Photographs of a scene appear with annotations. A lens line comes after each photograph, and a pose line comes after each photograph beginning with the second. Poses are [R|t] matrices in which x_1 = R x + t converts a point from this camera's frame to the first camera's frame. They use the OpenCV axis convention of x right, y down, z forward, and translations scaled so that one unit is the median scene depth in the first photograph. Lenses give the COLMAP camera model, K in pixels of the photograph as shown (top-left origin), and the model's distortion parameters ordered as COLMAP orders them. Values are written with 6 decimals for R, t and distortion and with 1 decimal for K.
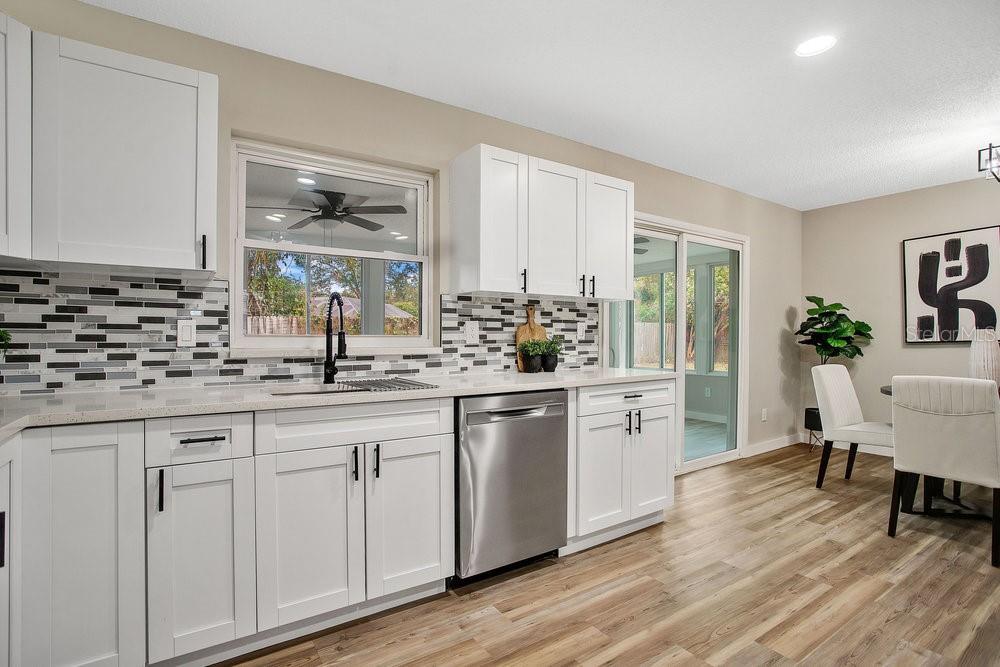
lens RADIAL K [[493.7, 0, 485.1], [0, 493.7, 338.2], [0, 0, 1]] dist [-0.054867, 0.023923]
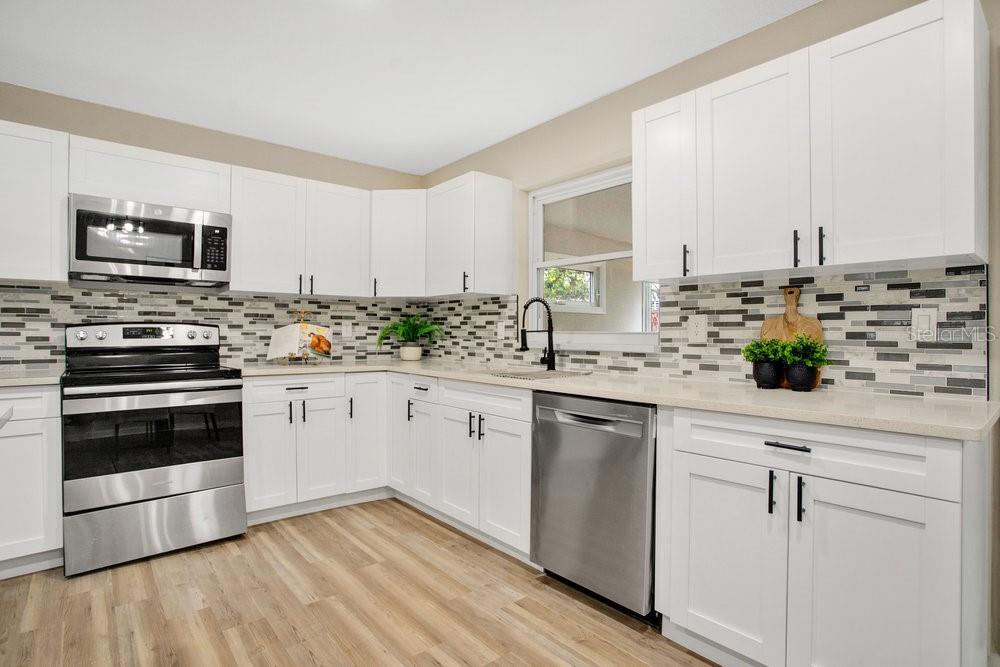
lens RADIAL K [[518.1, 0, 535.9], [0, 518.1, 332.9], [0, 0, 1]] dist [-0.076243, 0.027127]
pose [[0.151191, 0.001168, -0.988504, 0.786526], [-0.008602, 0.999963, -0.000134, -0.002871], [0.988467, 0.008523, 0.151196, 0.626672]]
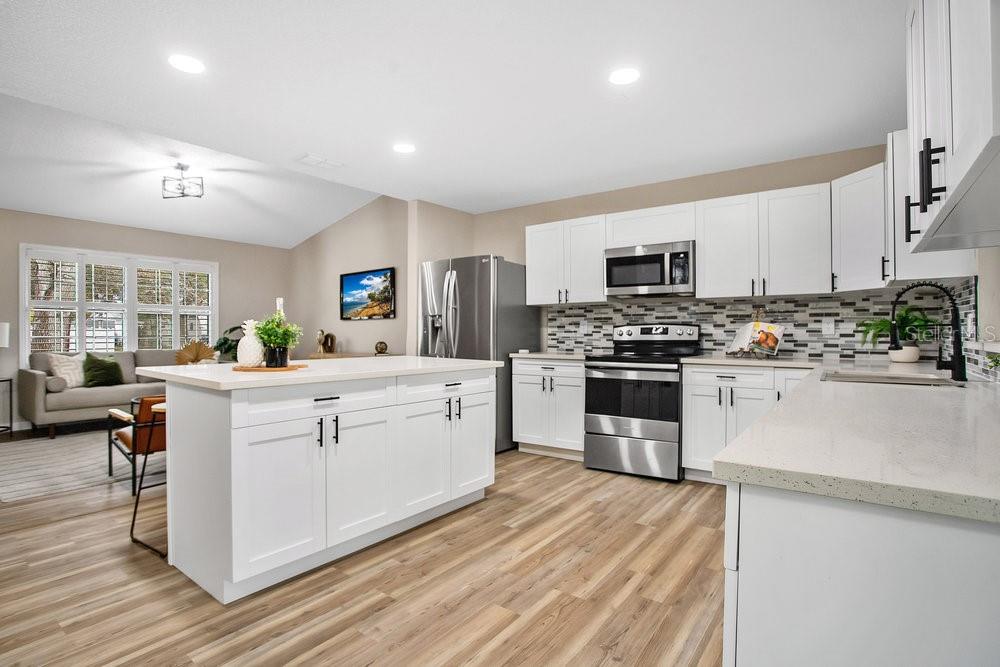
lens RADIAL K [[509.3, 0, 464.3], [0, 509.3, 330.6], [0, 0, 1]] dist [-0.000903, 0.000302]
pose [[-0.955849, -0.000180, -0.293858, 0.653767], [-0.000485, 0.999999, 0.000967, 0.001375], [0.293858, 0.001067, -0.955849, 1.318247]]
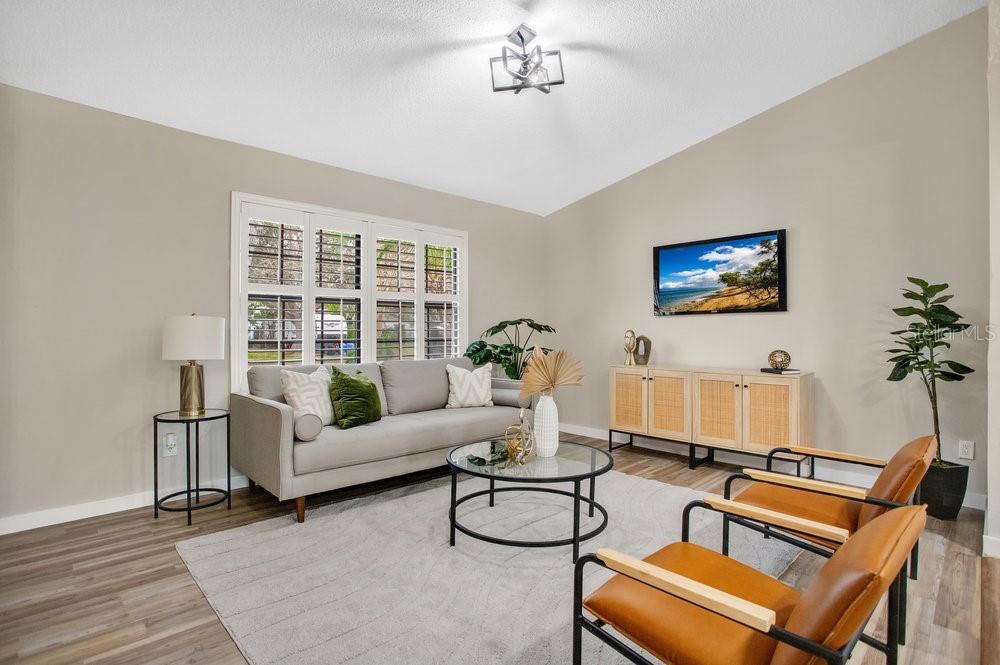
lens RADIAL K [[502.8, 0, 500.0], [0, 502.8, 332.5], [0, 0, 1]] dist [0.000286, 0.000006]
pose [[-0.979227, 0.000517, -0.202765, 1.378981], [-0.001364, 0.999957, 0.009136, -0.008642], [0.202761, 0.009222, -0.979185, 0.179283]]
